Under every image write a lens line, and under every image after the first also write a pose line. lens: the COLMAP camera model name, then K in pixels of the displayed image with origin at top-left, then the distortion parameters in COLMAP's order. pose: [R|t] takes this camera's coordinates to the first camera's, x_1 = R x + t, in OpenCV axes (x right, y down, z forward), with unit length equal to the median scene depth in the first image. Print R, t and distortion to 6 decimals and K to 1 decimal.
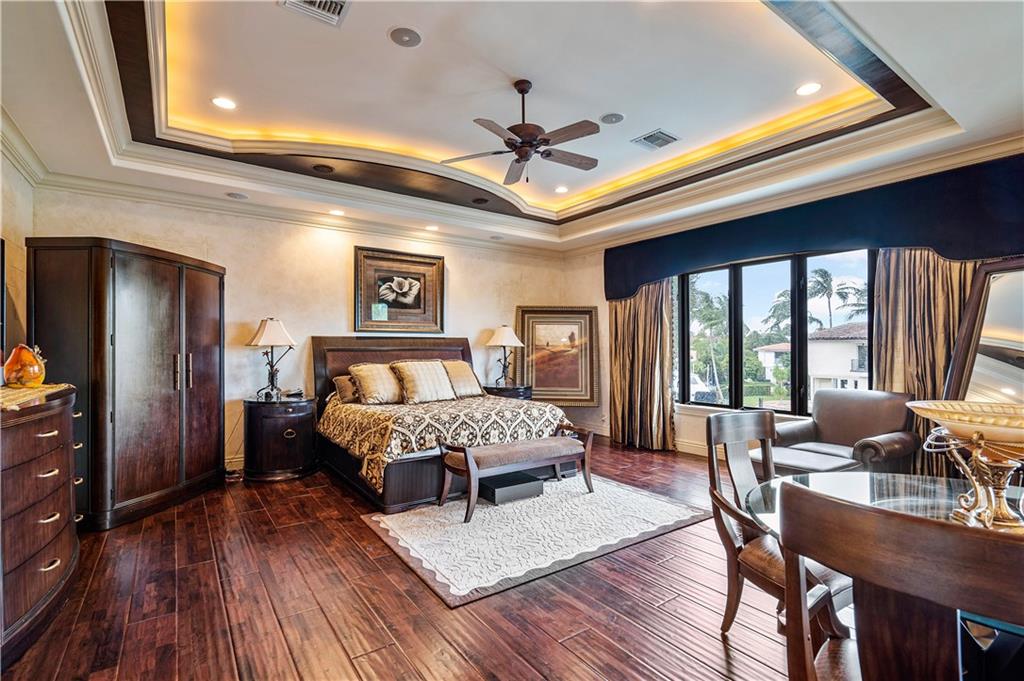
lens RADIAL K [[469.3, 0, 513.1], [0, 469.3, 349.8], [0, 0, 1]] dist [-0.002304, -0.000065]
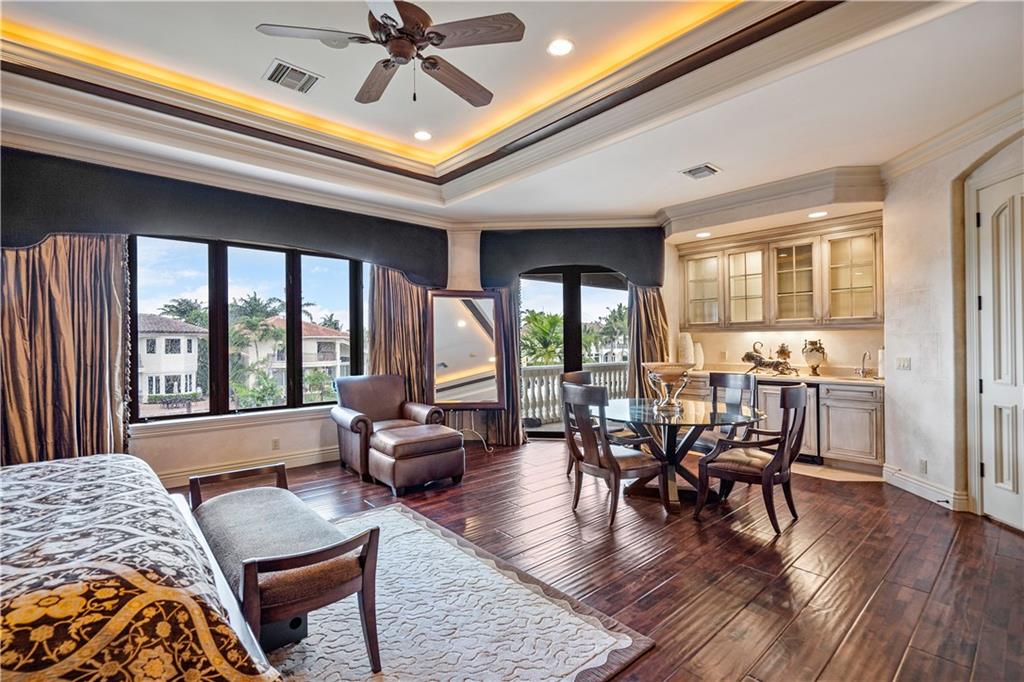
lens RADIAL K [[469.3, 0, 509.4], [0, 469.3, 337.6], [0, 0, 1]] dist [-0.002304, -0.000065]
pose [[-0.108597, 0.002429, 0.994083, -0.475736], [0.008245, 0.999965, -0.001542, -0.006222], [-0.994052, 0.008028, -0.108614, 0.671181]]
